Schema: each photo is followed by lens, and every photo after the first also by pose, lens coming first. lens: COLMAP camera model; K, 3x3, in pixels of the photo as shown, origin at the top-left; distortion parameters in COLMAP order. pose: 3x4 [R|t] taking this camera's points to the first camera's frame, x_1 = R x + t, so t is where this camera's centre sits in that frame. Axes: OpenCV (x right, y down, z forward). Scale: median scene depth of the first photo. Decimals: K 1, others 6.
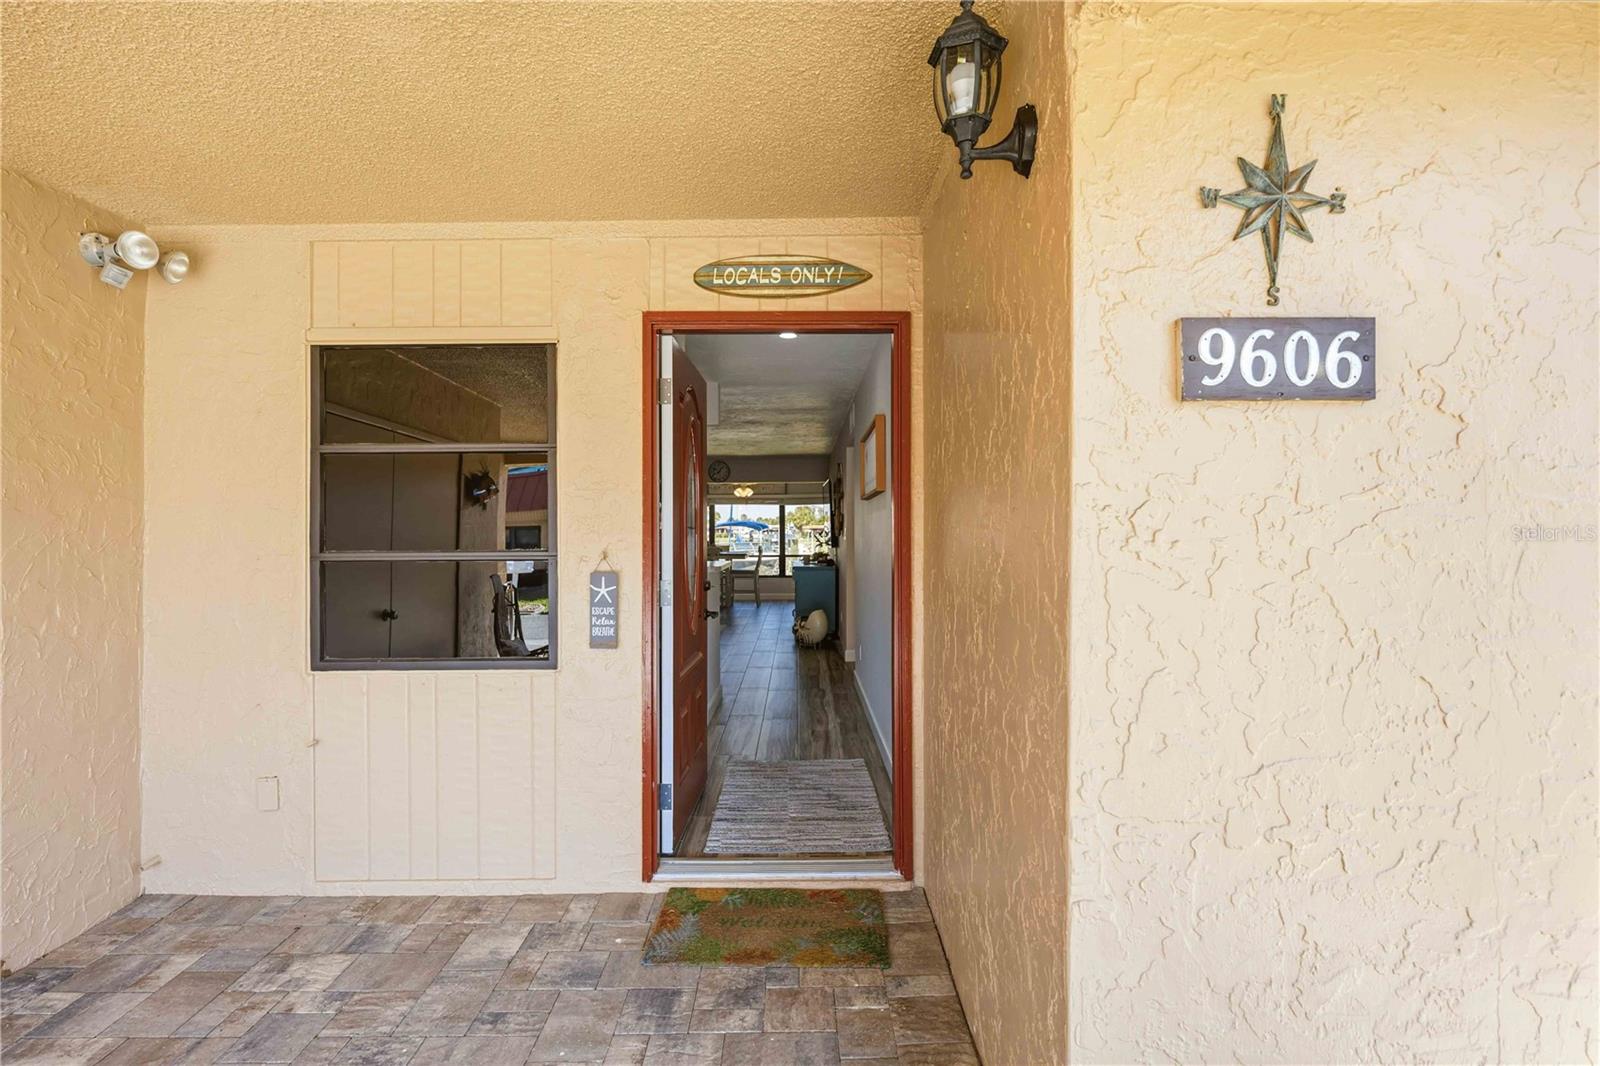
lens RADIAL K [[787.7, 0, 794.8], [0, 787.7, 526.8], [0, 0, 1]] dist [0.000595, -0.000150]
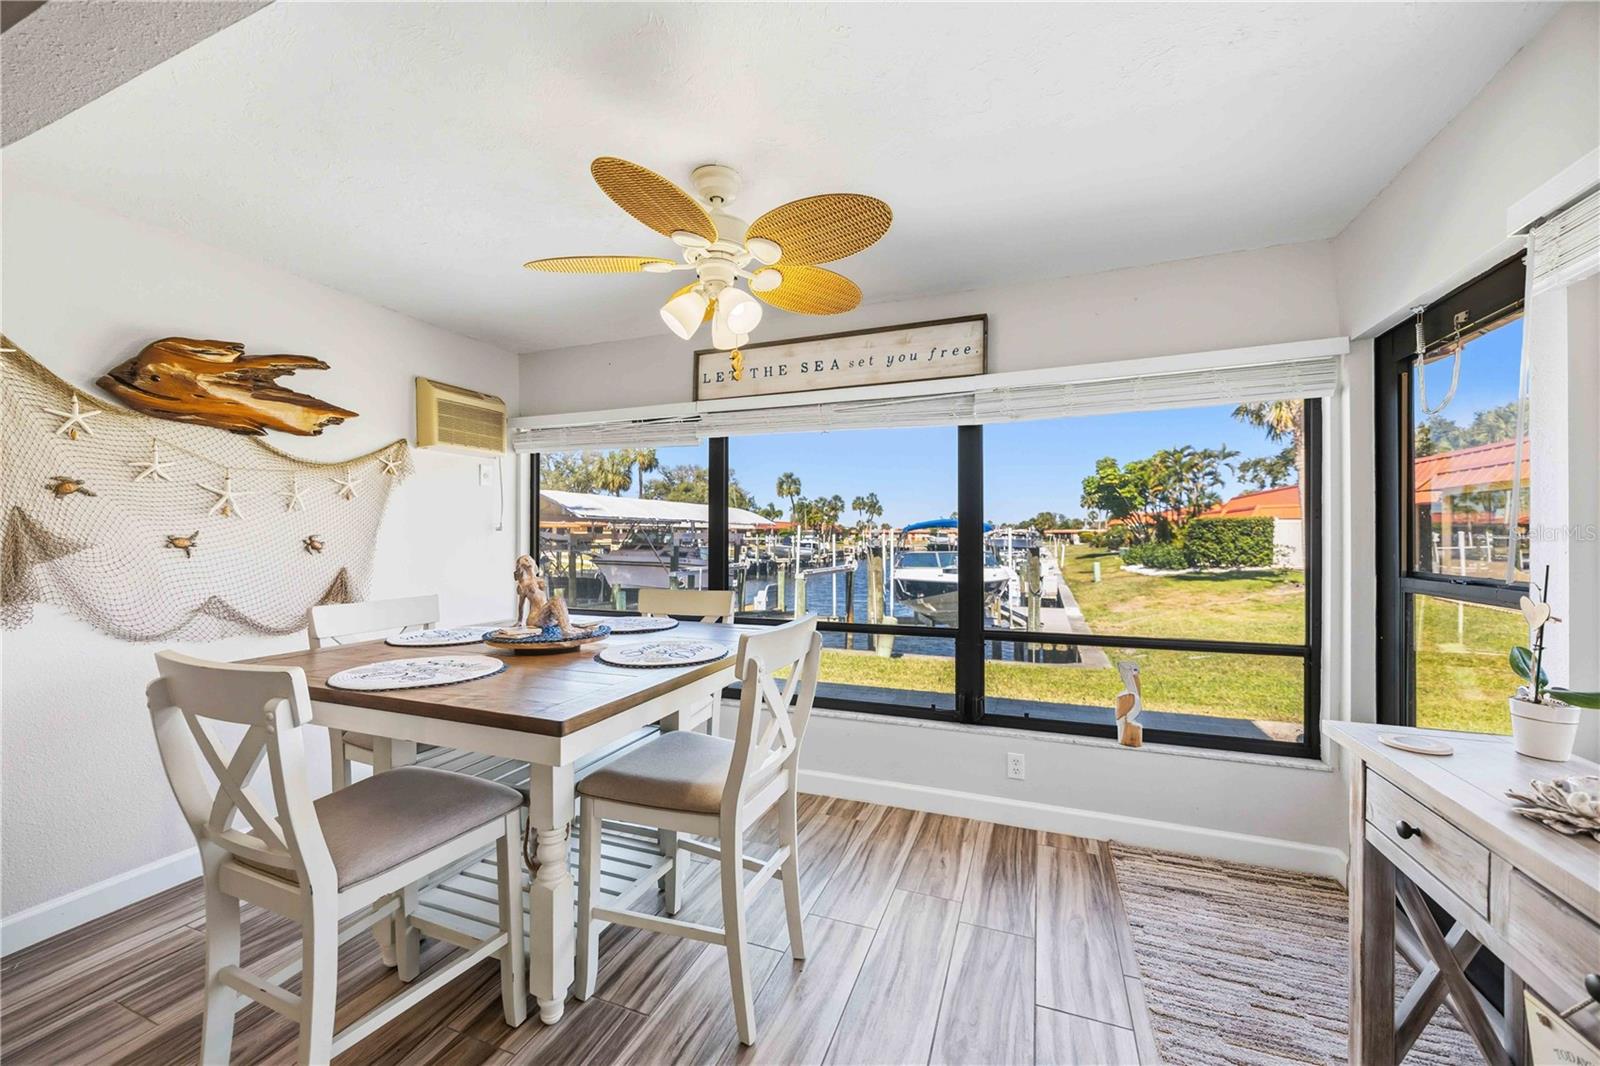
lens RADIAL K [[614.2, 0, 805.3], [0, 614.2, 532.1], [0, 0, 1]] dist [-0.000269, -0.000332]
pose [[0.935734, 0.000310, -0.352708, 0.006677], [-0.000049, 1.000000, 0.000750, 0.008275], [0.352708, -0.000684, 0.935733, 1.372707]]
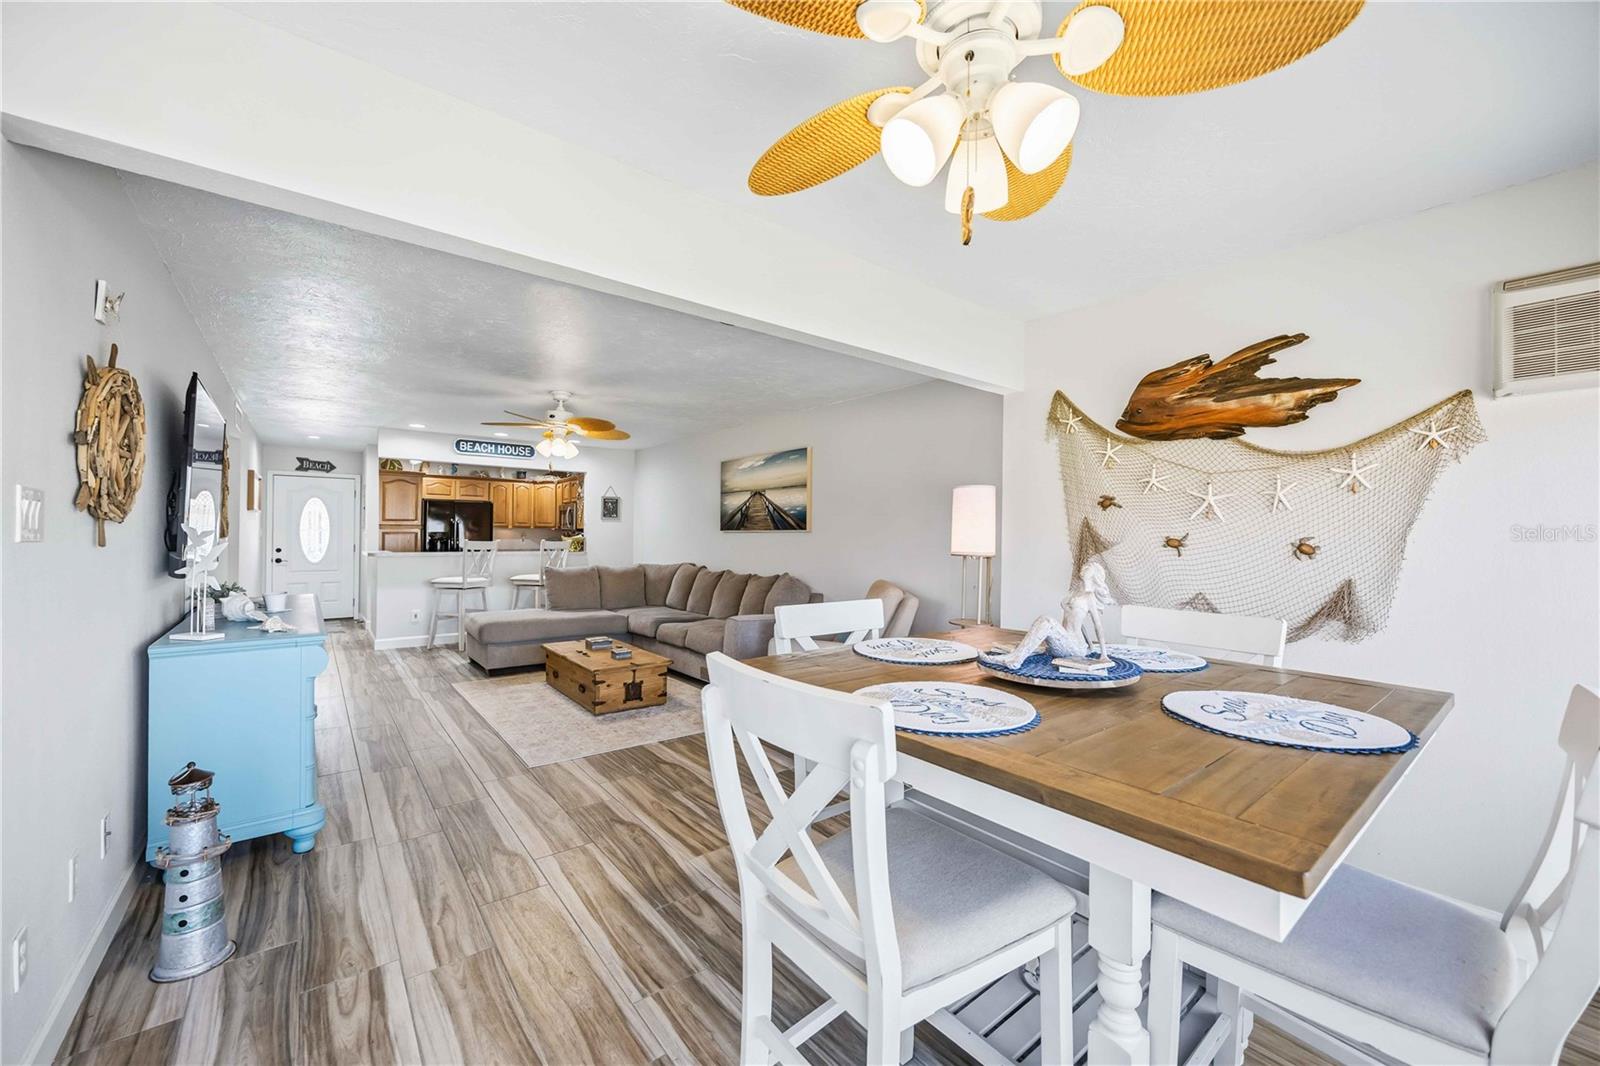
lens RADIAL K [[619.2, 0, 799.1], [0, 619.2, 530.7], [0, 0, 1]] dist [-0.007082, 0.001929]
pose [[-0.780709, -0.009464, -0.624824, 0.003321], [-0.003685, 0.999938, -0.010541, 0.010676], [0.624884, -0.005927, -0.780695, 1.646869]]
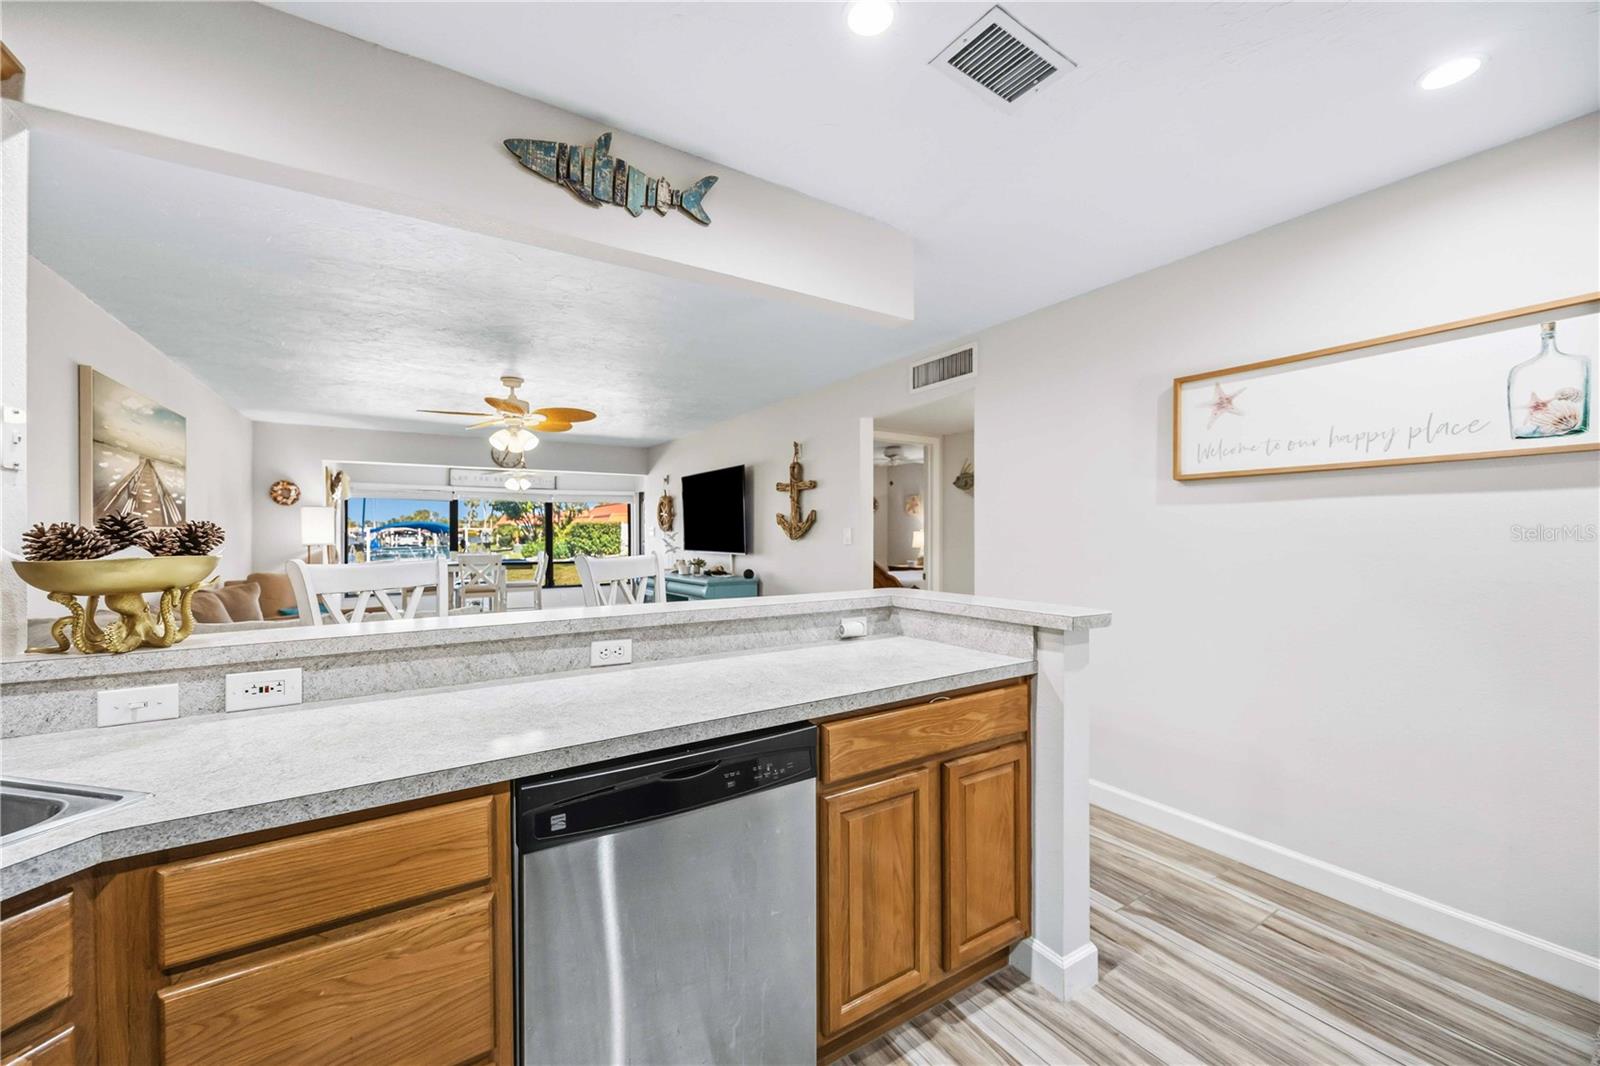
lens RADIAL K [[614.2, 0, 804.1], [0, 614.2, 536.4], [0, 0, 1]] dist [-0.000269, -0.000332]
pose [[0.834579, -0.001128, 0.550887, -0.259910], [-0.003892, 0.999961, 0.007943, 0.004511], [-0.550875, -0.008773, 0.834542, 0.503519]]
